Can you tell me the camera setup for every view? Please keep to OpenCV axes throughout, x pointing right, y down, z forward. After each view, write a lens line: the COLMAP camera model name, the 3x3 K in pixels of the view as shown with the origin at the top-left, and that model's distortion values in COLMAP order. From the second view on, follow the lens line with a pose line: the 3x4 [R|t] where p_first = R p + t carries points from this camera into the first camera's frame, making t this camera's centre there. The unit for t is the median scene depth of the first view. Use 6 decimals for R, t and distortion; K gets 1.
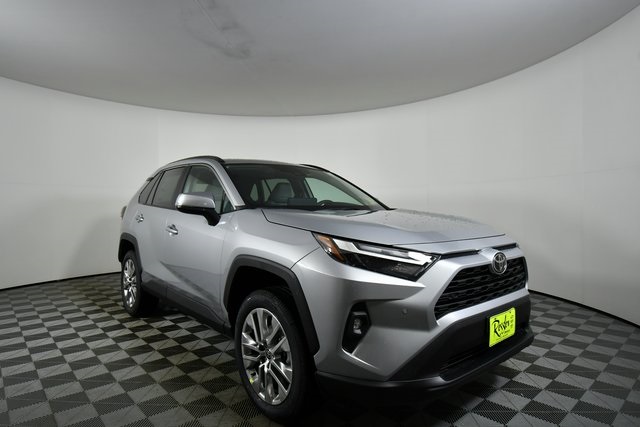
lens RADIAL K [[391.5, 0, 319.4], [0, 391.5, 212.7], [0, 0, 1]] dist [-0.009852, -0.002056]
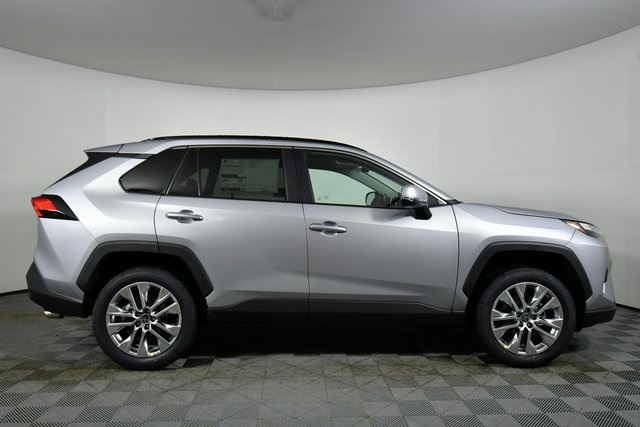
lens RADIAL K [[474.3, 0, 320.6], [0, 474.3, 213.6], [0, 0, 1]] dist [-0.018007, 0.005011]
pose [[0.625135, -0.017408, 0.780322, -1.683150], [0.008033, 0.999842, 0.015870, -0.003680], [-0.780475, -0.003652, 0.625176, 0.550786]]
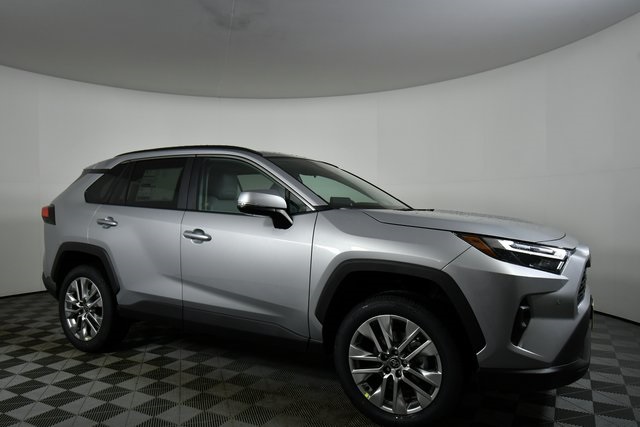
lens RADIAL K [[474.3, 0, 317.4], [0, 474.3, 214.7], [0, 0, 1]] dist [-0.018007, 0.005011]
pose [[0.945686, -0.008774, 0.324964, -0.657315], [0.008781, 0.999960, 0.001444, 0.001288], [-0.324964, 0.001488, 0.945725, -0.018440]]
